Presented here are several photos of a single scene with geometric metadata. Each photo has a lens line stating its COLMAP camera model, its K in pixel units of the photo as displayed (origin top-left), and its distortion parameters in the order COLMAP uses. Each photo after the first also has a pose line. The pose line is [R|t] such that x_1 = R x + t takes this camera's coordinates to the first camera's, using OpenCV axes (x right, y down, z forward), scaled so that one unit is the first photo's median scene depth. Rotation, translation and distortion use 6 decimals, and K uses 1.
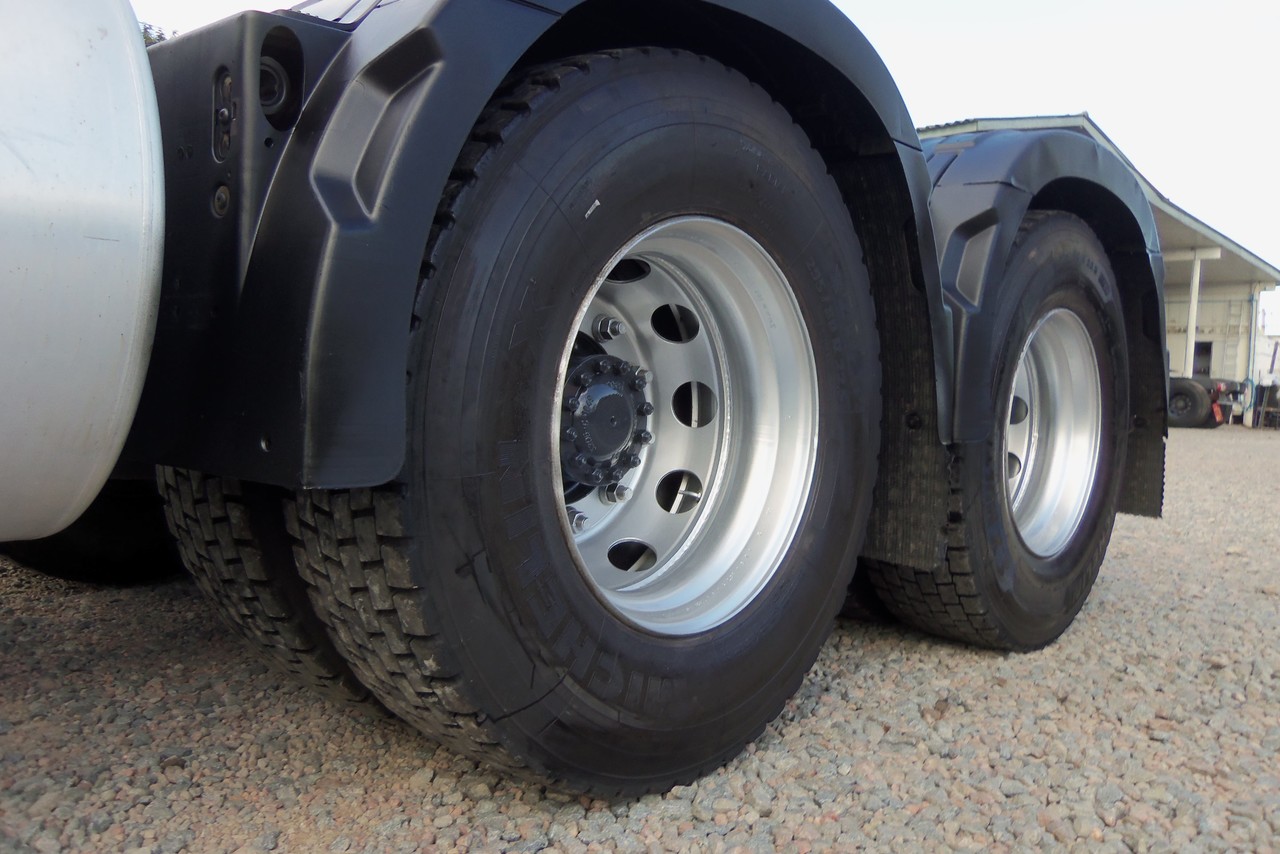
lens RADIAL K [[1063.1, 0, 641.9], [0, 1063.1, 402.4], [0, 0, 1]] dist [0.001861, -0.040857]
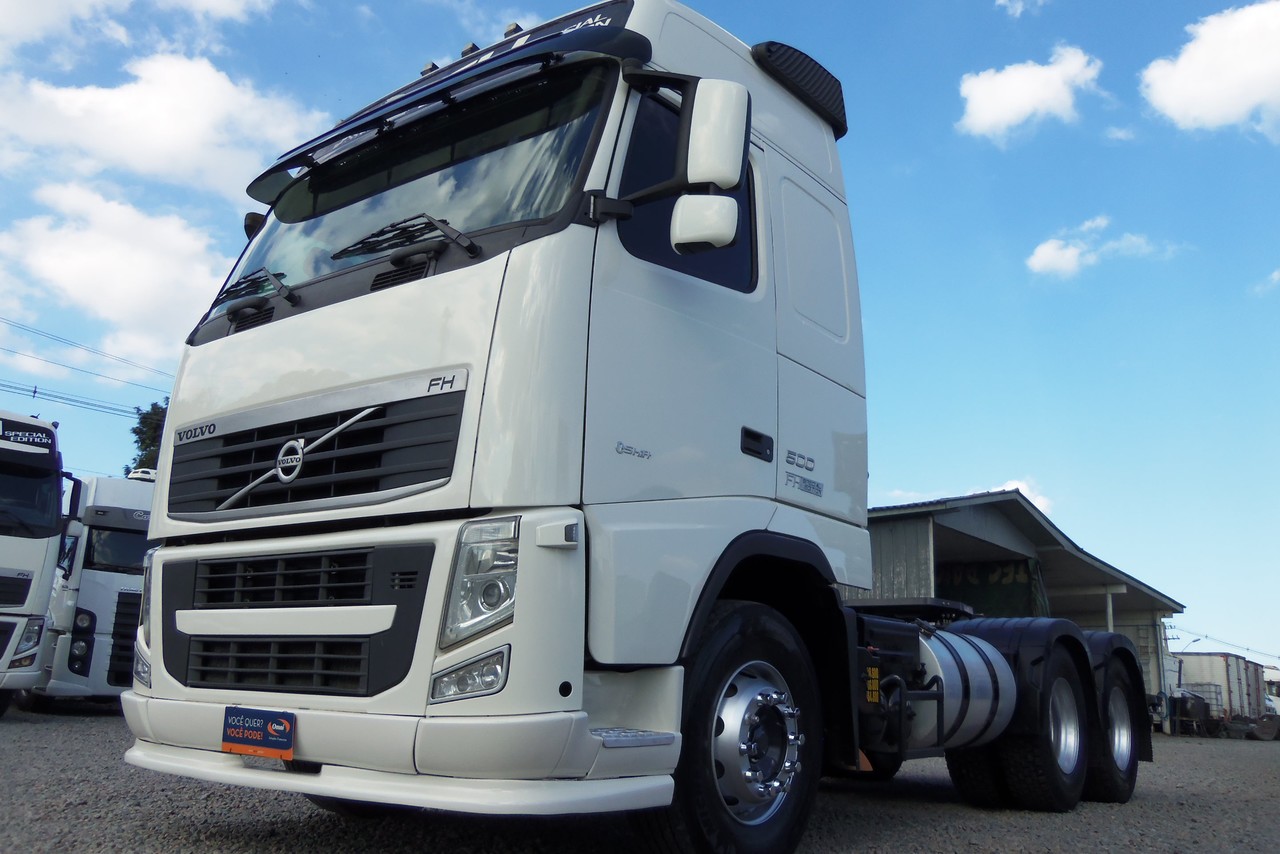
lens RADIAL K [[1063.1, 0, 641.9], [0, 1063.1, 402.4], [0, 0, 1]] dist [0.001861, -0.040857]
pose [[0.996653, 0.010651, 0.081047, -0.120502], [0.013001, 0.958200, -0.285803, -0.001839], [-0.080703, 0.285900, 0.954855, -0.200657]]
